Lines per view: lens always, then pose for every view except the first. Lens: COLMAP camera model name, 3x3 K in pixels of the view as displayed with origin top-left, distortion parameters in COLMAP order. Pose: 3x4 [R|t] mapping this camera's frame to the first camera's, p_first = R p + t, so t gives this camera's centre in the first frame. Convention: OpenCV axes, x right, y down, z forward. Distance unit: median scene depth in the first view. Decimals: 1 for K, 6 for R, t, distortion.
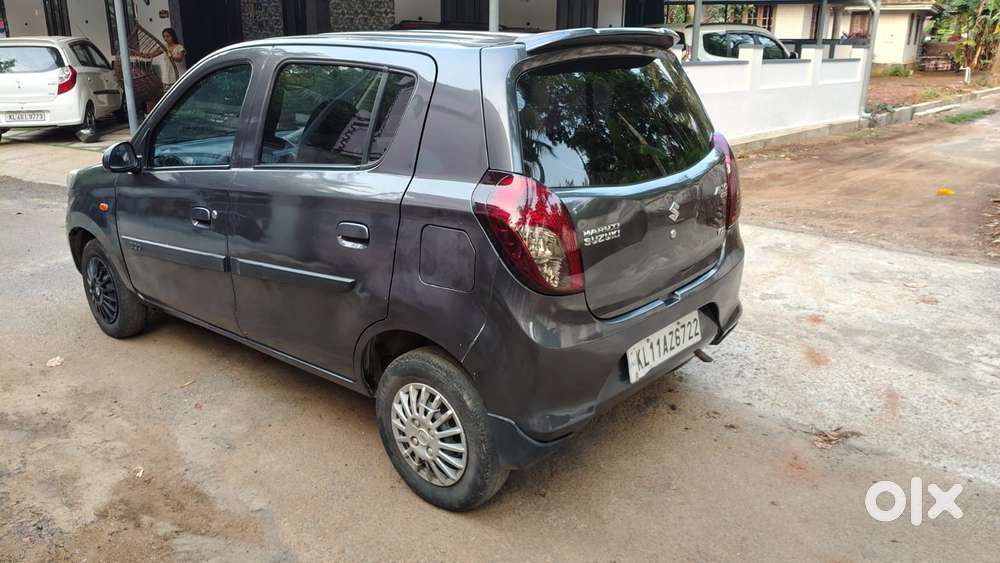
lens RADIAL K [[755.2, 0, 500.0], [0, 755.2, 281.5], [0, 0, 1]] dist [0.038772, -0.092526]
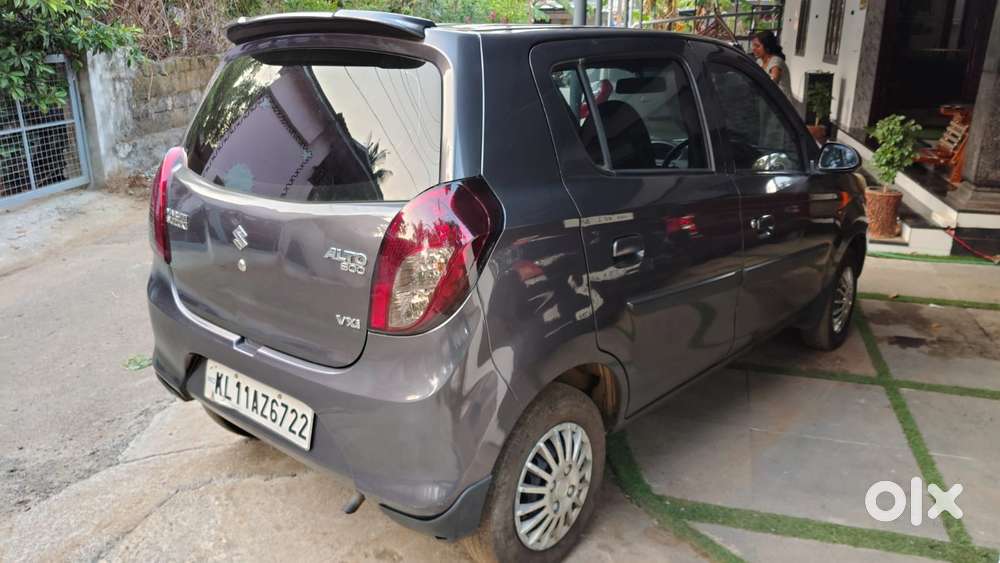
lens RADIAL K [[758.7, 0, 500.0], [0, 758.7, 281.5], [0, 0, 1]] dist [-0.005642, -0.016651]
pose [[0.003228, 0.279207, -0.960226, 0.804873], [-0.308509, 0.913669, 0.264632, -0.275311], [0.951216, 0.295384, 0.089087, 0.953048]]
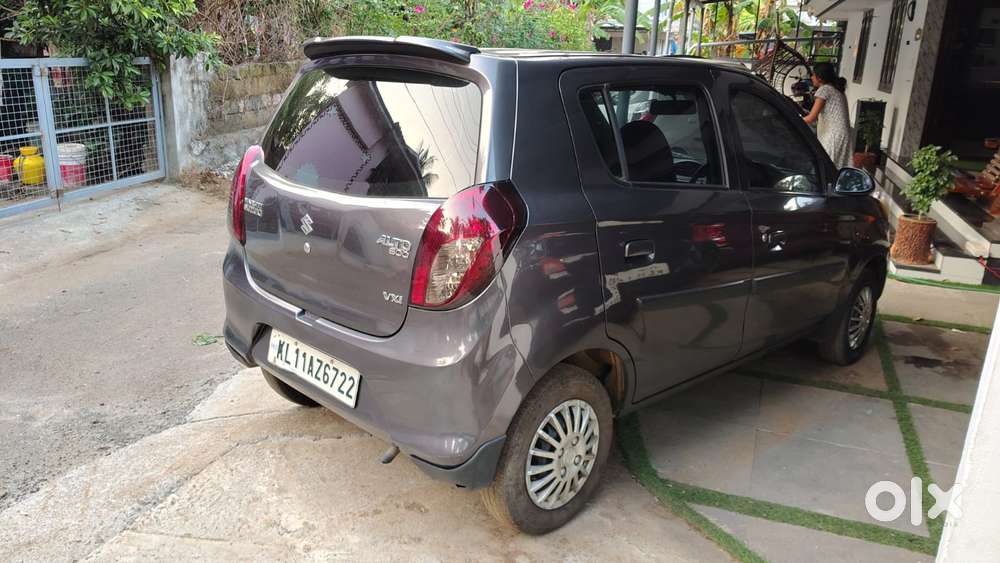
lens RADIAL K [[755.2, 0, 500.0], [0, 755.2, 281.5], [0, 0, 1]] dist [0.038772, -0.092526]
pose [[-0.074549, 0.260426, -0.962611, 0.905978], [-0.340110, 0.900780, 0.270038, -0.289851], [0.937426, 0.347525, 0.021421, 0.974511]]
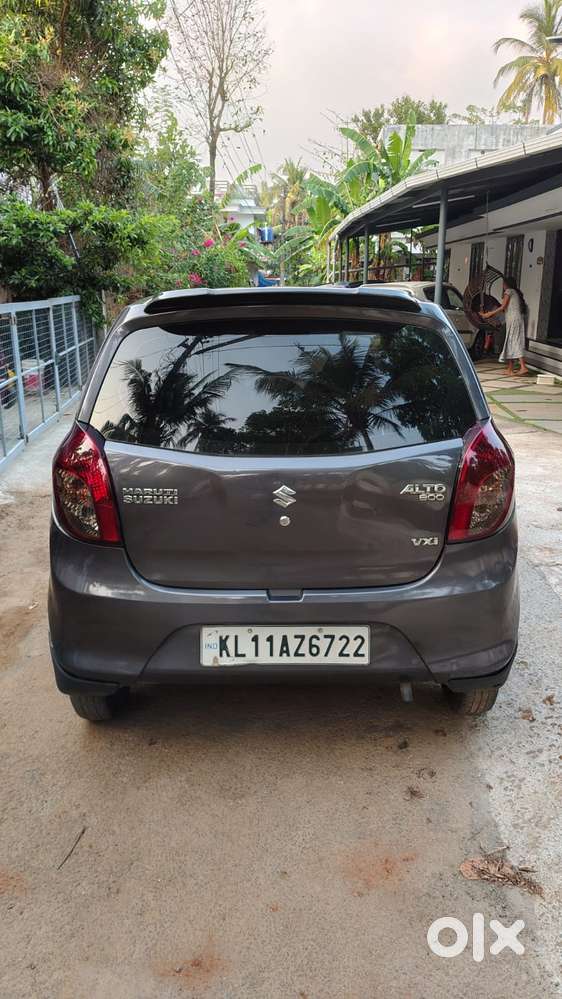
lens RADIAL K [[759.8, 0, 281.0], [0, 759.8, 499.5], [0, 0, 1]] dist [0.006346, -0.028653]
pose [[0.654723, 0.206213, -0.727196, 0.684933], [-0.227974, 0.971138, 0.070135, -0.118211], [0.720670, 0.119862, 0.682838, 0.316657]]
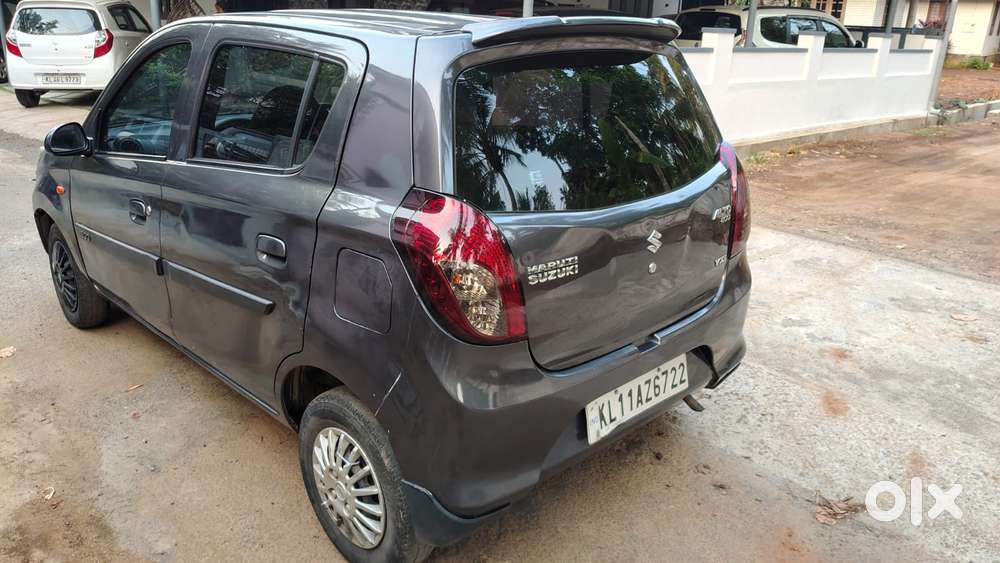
lens RADIAL K [[756.8, 0, 500.0], [0, 756.8, 281.5], [0, 0, 1]] dist [0.007967, -0.032641]
pose [[0.996323, 0.055777, -0.065039, 0.093188], [-0.053727, 0.998015, 0.032849, -0.053133], [0.066742, -0.029234, 0.997342, 0.126174]]
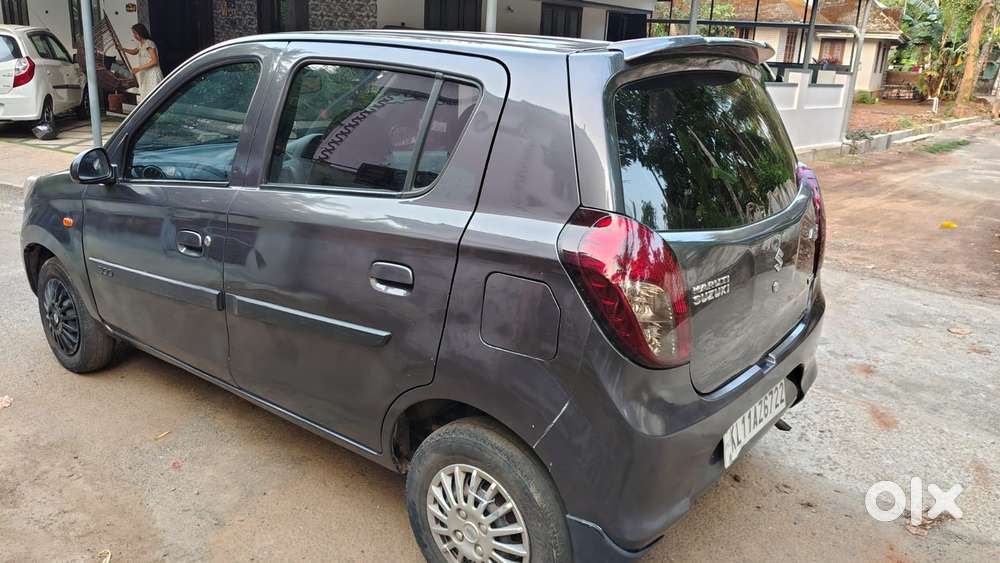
lens RADIAL K [[758.7, 0, 500.0], [0, 758.7, 281.5], [0, 0, 1]] dist [-0.005642, -0.016651]
pose [[0.998219, 0.029089, 0.052074, -0.093075], [-0.028378, 0.999494, -0.014352, -0.038576], [-0.052466, 0.012849, 0.998540, 0.147061]]
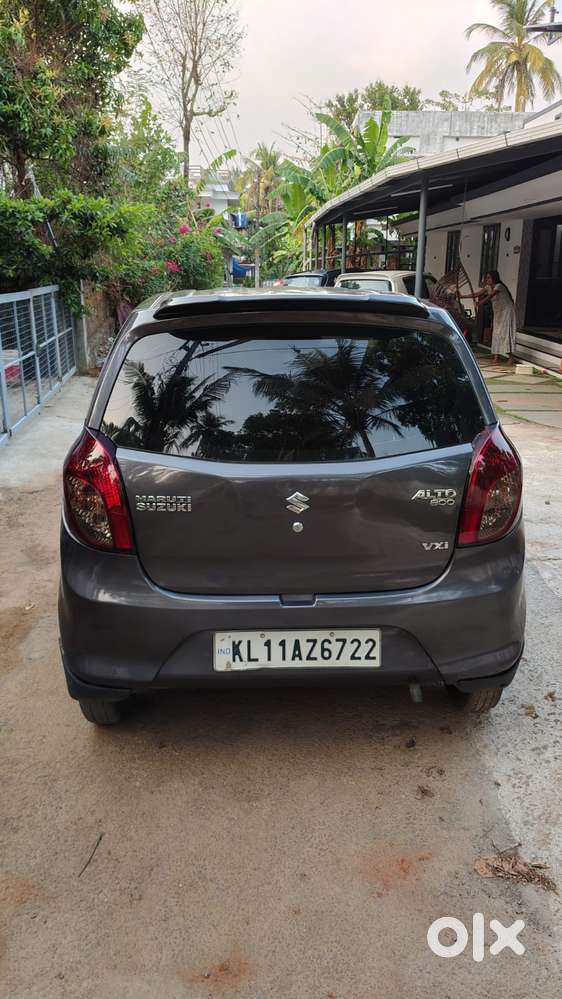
lens RADIAL K [[759.8, 0, 281.0], [0, 759.8, 499.5], [0, 0, 1]] dist [0.006346, -0.028653]
pose [[0.680217, 0.213849, -0.701122, 0.660107], [-0.223311, 0.971487, 0.079661, -0.128193], [0.698167, 0.102381, 0.708577, 0.286496]]
